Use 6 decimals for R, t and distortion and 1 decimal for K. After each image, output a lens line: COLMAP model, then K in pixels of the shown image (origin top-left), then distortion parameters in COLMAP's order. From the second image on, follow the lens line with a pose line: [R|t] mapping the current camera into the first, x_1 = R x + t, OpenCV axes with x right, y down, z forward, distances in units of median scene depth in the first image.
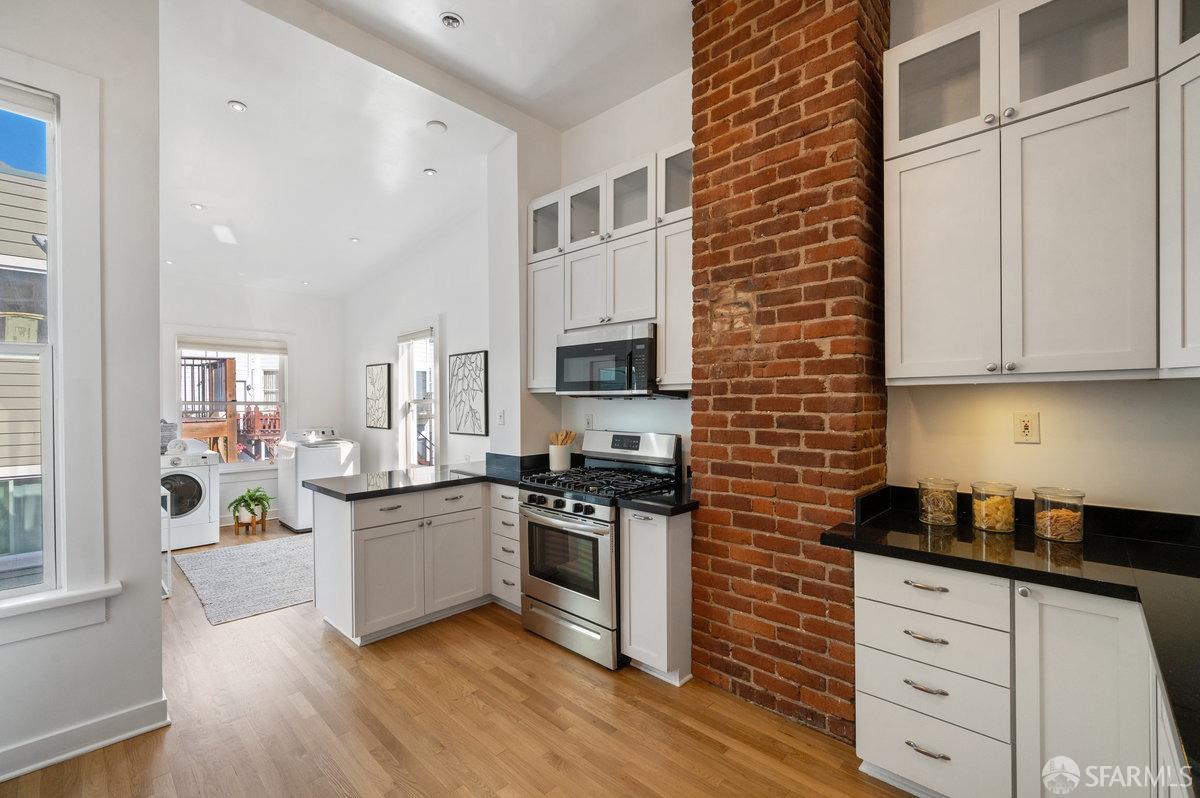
lens RADIAL K [[514.3, 0, 599.0], [0, 514.3, 404.2], [0, 0, 1]] dist [-0.004378, -0.000802]
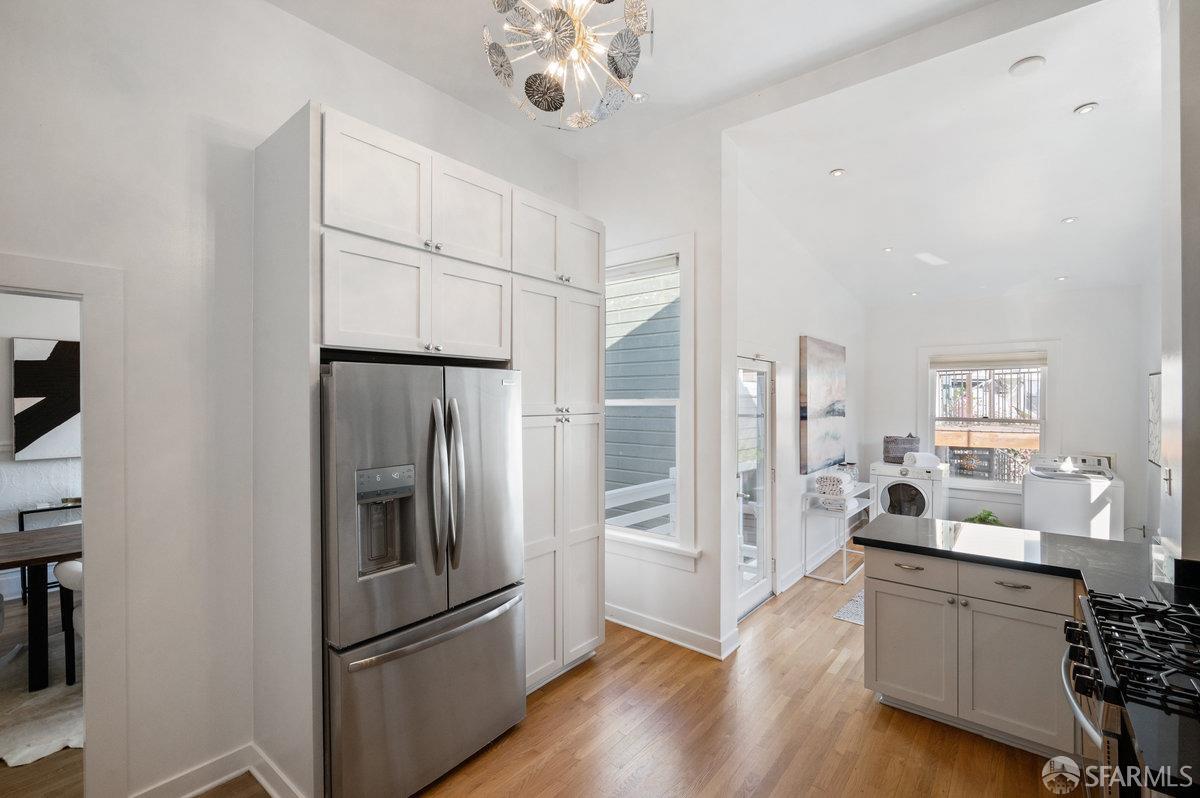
lens RADIAL K [[514.3, 0, 601.1], [0, 514.3, 402.6], [0, 0, 1]] dist [-0.004378, -0.000802]
pose [[0.068137, 0.011519, -0.997609, 0.437417], [-0.005503, 0.999922, 0.011170, -0.086368], [0.997661, 0.004729, 0.068195, 0.429506]]
